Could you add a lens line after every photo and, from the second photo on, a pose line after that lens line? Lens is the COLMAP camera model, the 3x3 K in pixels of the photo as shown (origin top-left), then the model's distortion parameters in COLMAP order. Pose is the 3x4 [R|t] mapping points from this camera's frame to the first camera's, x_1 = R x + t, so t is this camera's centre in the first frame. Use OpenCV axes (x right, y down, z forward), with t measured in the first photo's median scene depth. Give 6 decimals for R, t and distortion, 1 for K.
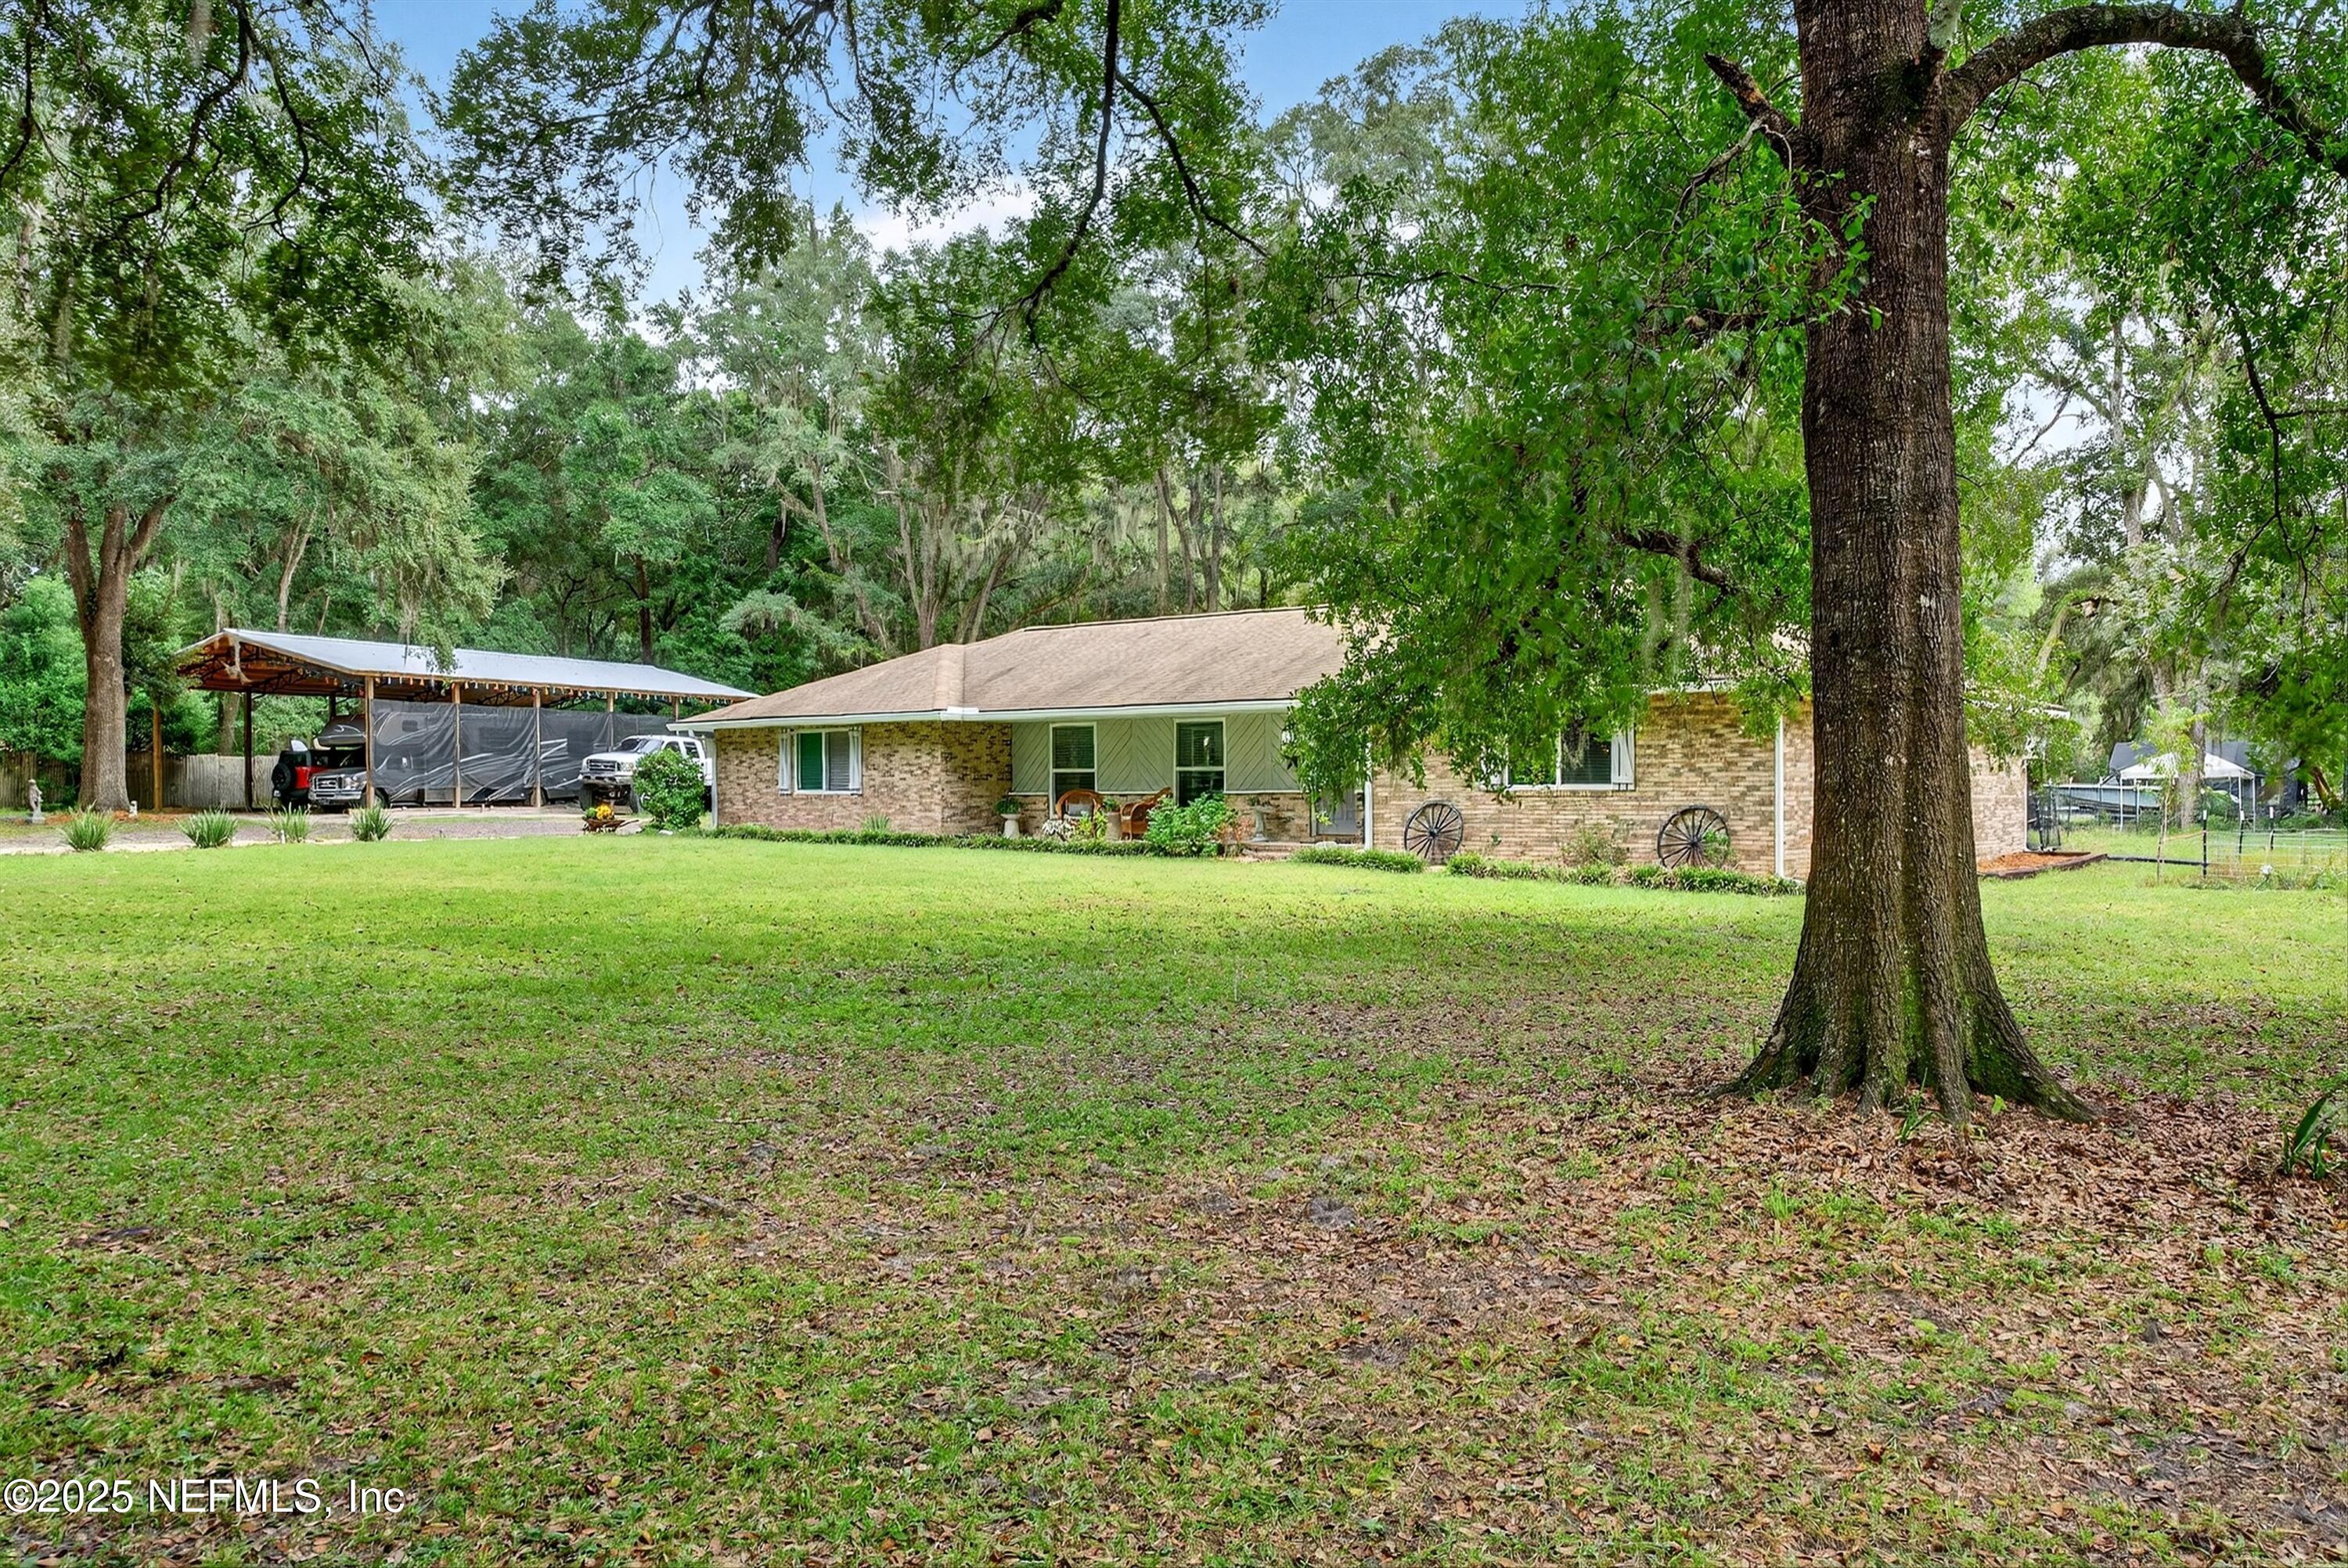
lens RADIAL K [[1854.2, 0, 1139.2], [0, 1854.2, 783.7], [0, 0, 1]] dist [0.009267, 0.010120]
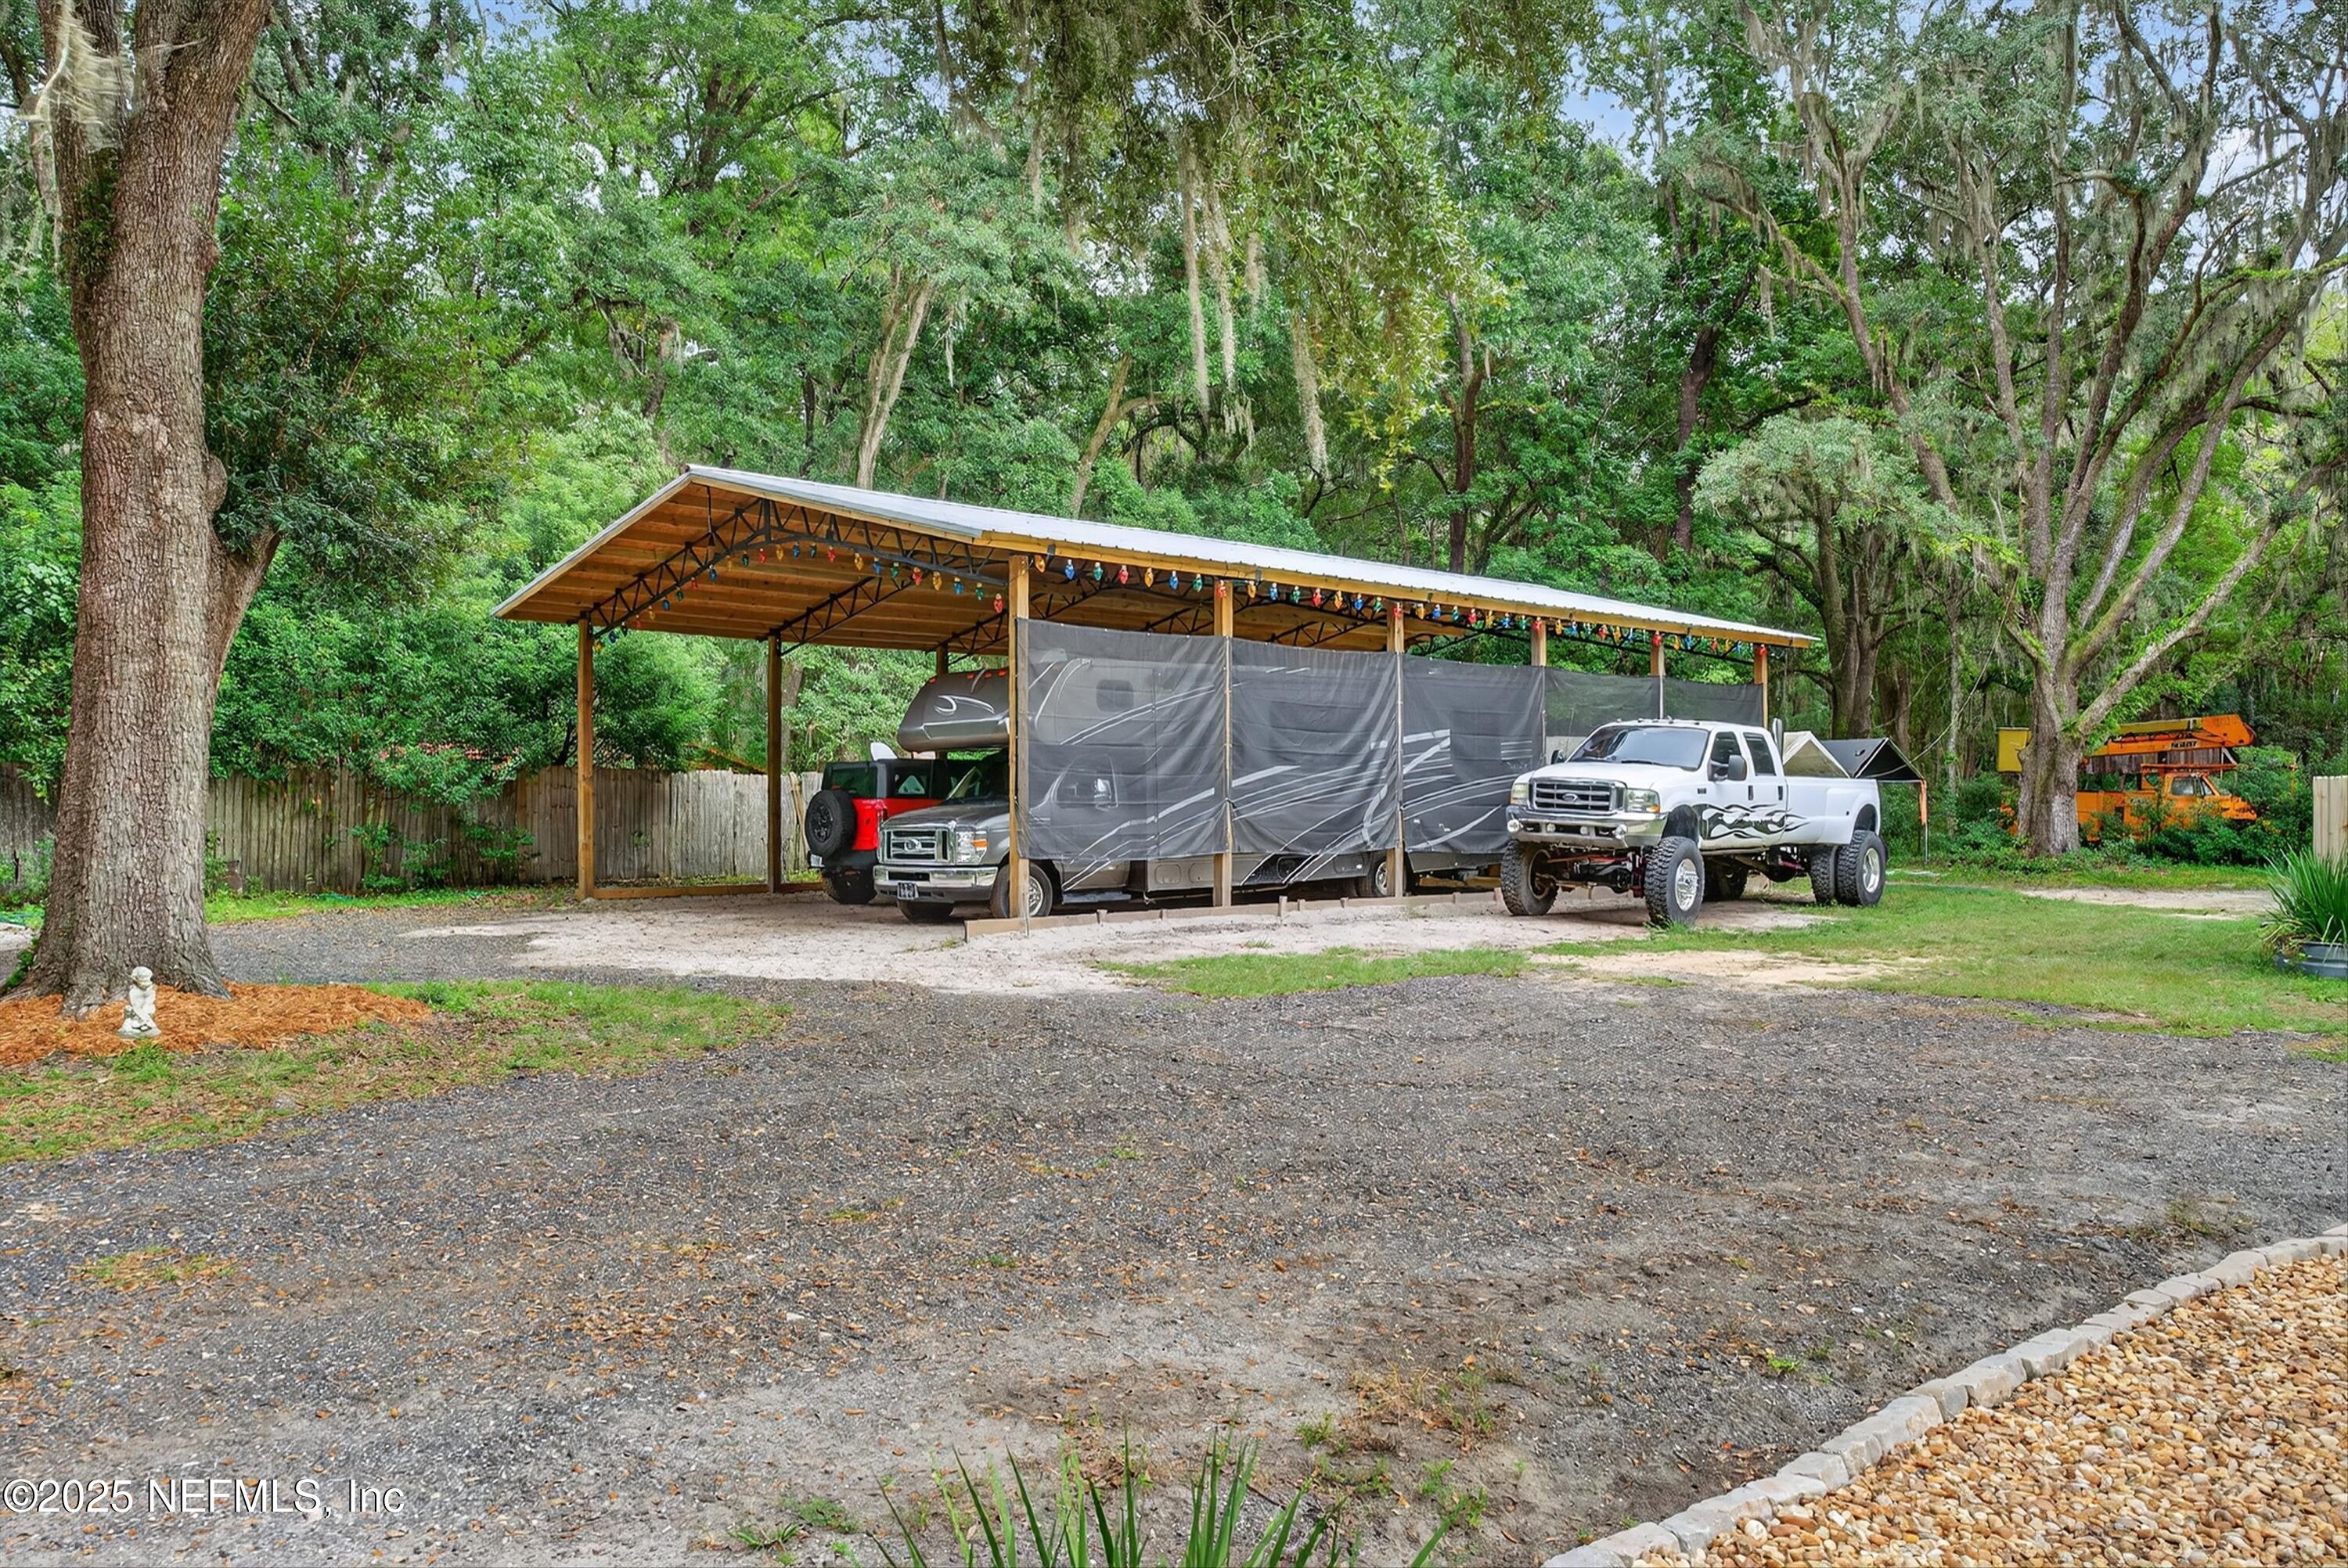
lens RADIAL K [[1854.2, 0, 1175.8], [0, 1854.2, 791.1], [0, 0, 1]] dist [0.009267, 0.010120]
pose [[0.955075, -0.001888, -0.296359, -0.396441], [0.000788, 0.999992, -0.003832, -0.014274], [0.296364, 0.003427, 0.955069, 0.947030]]
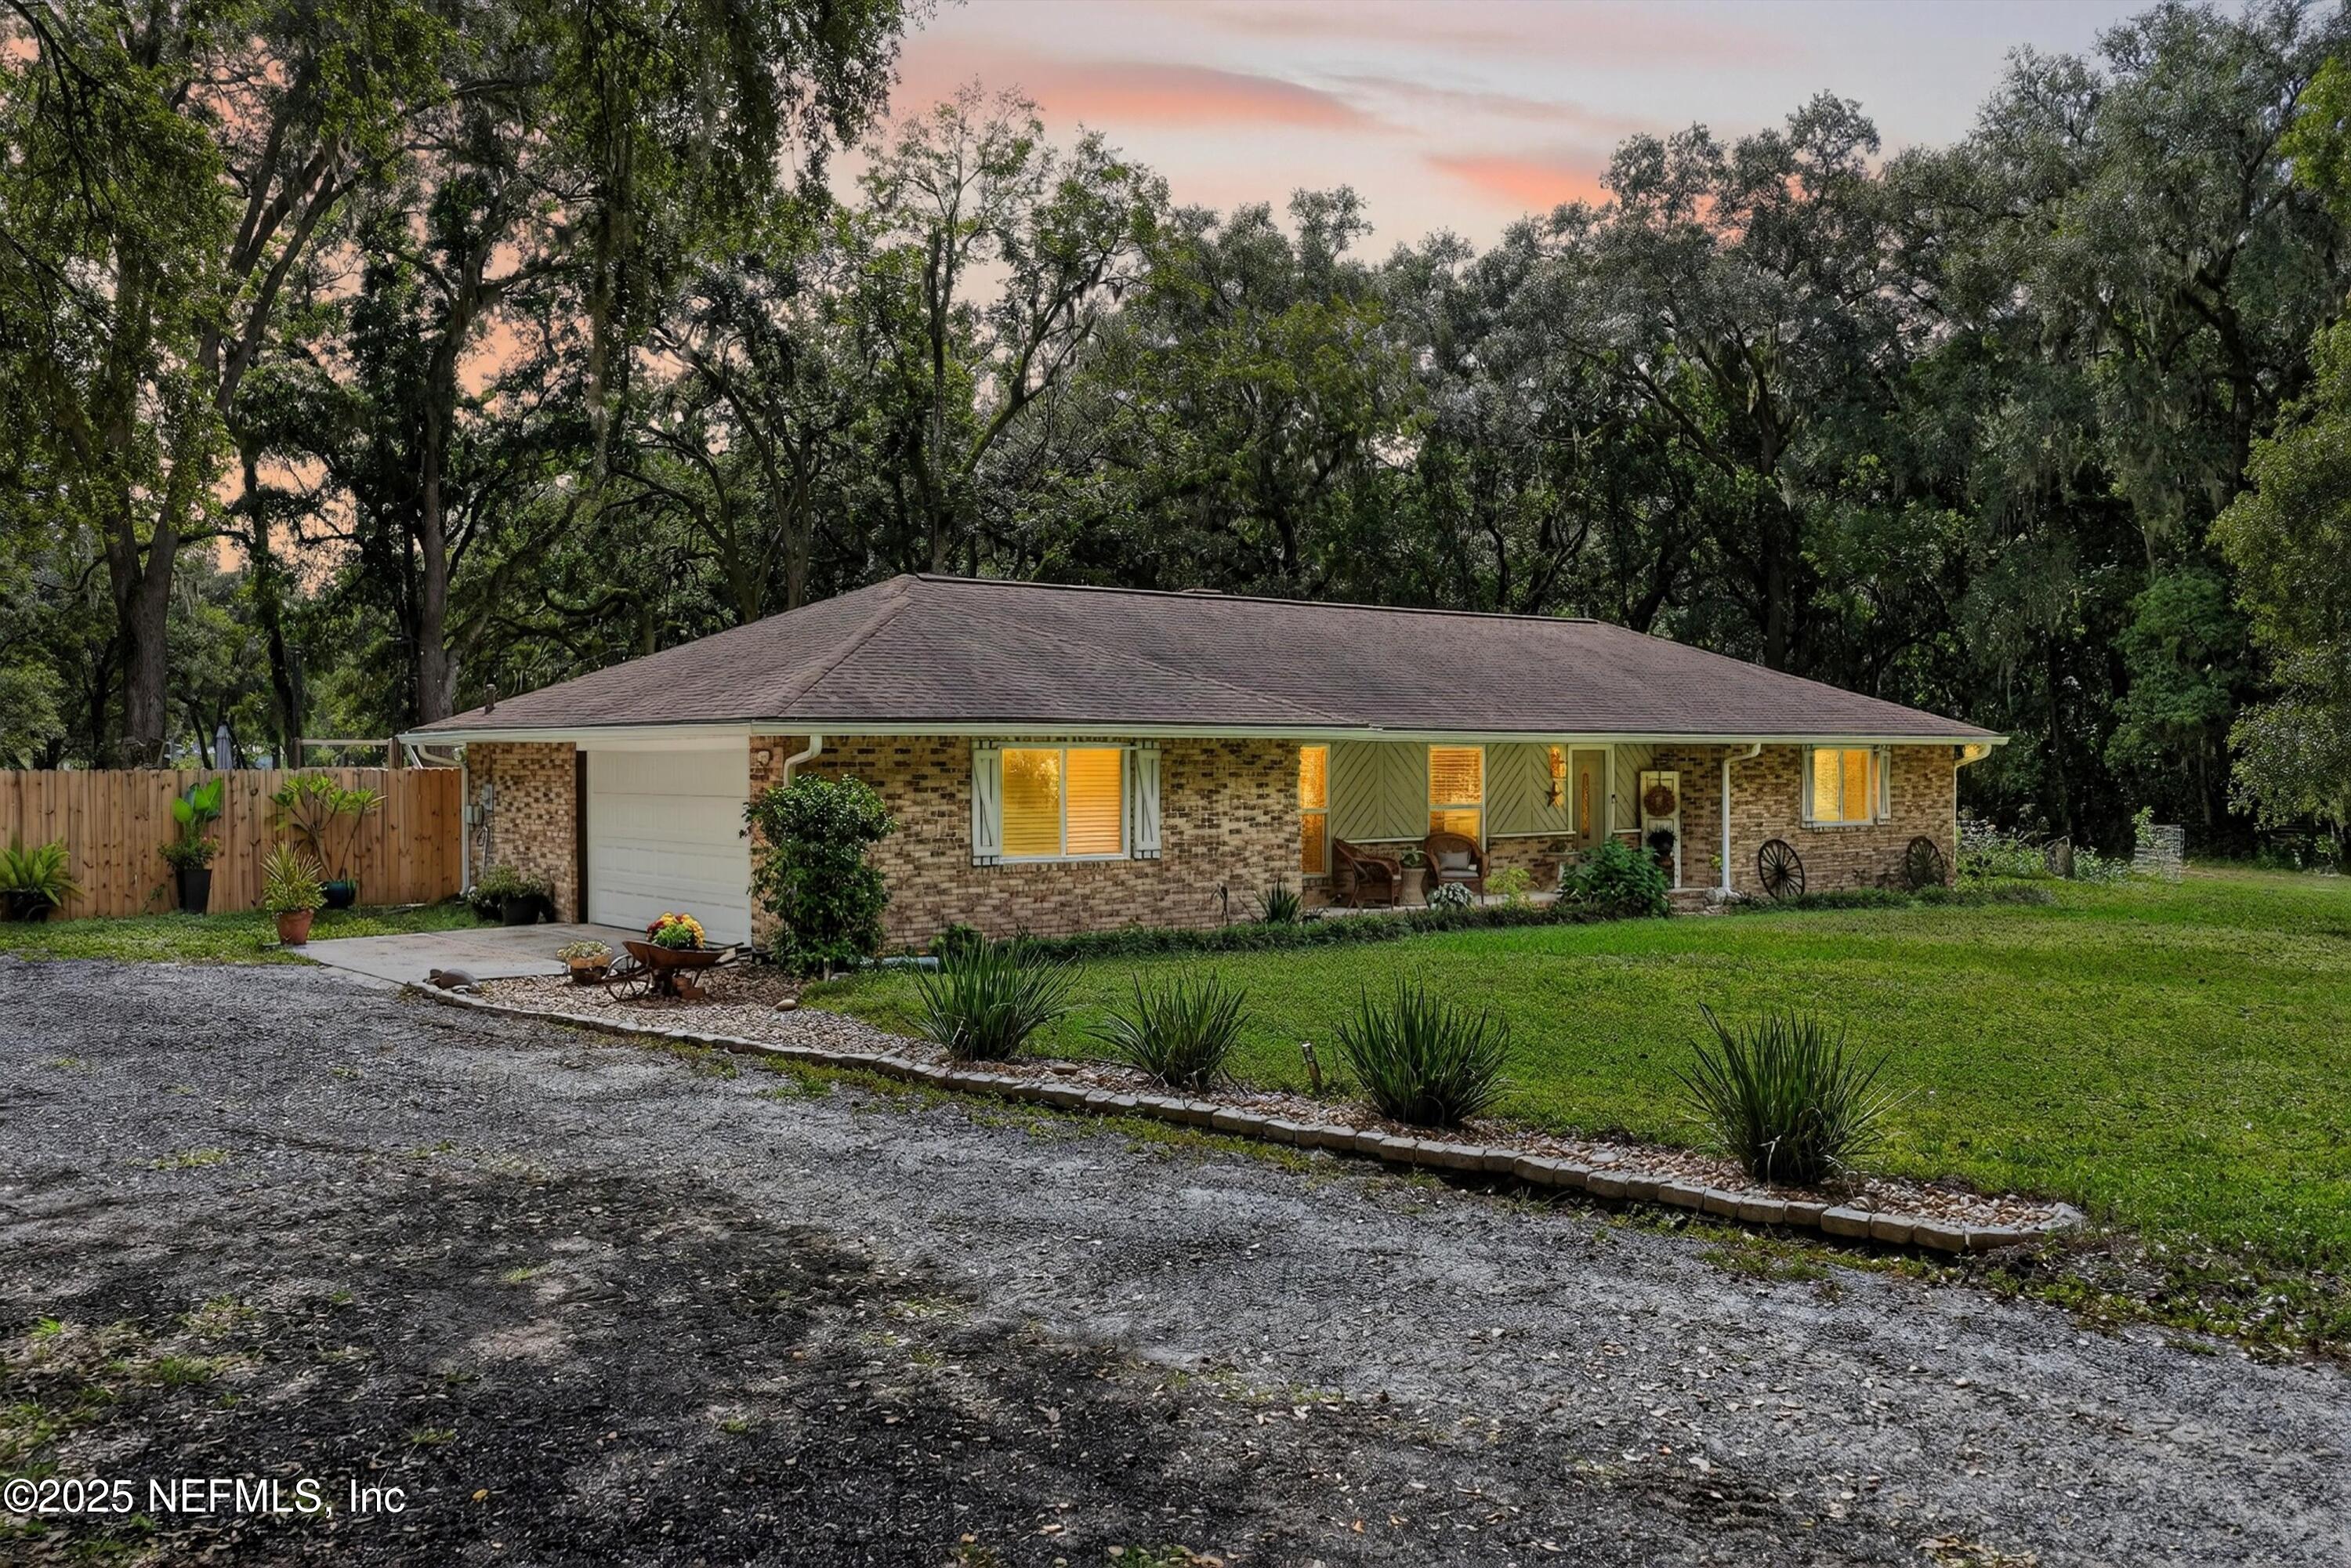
lens RADIAL K [[1974.0, 0, 1173.7], [0, 1974.0, 767.4], [0, 0, 1]] dist [0.001341, 0.028417]
pose [[0.190153, 0.004593, 0.981744, -0.780365], [0.001891, 0.999985, -0.005045, -0.020598], [-0.981753, 0.002816, 0.190142, 0.905995]]
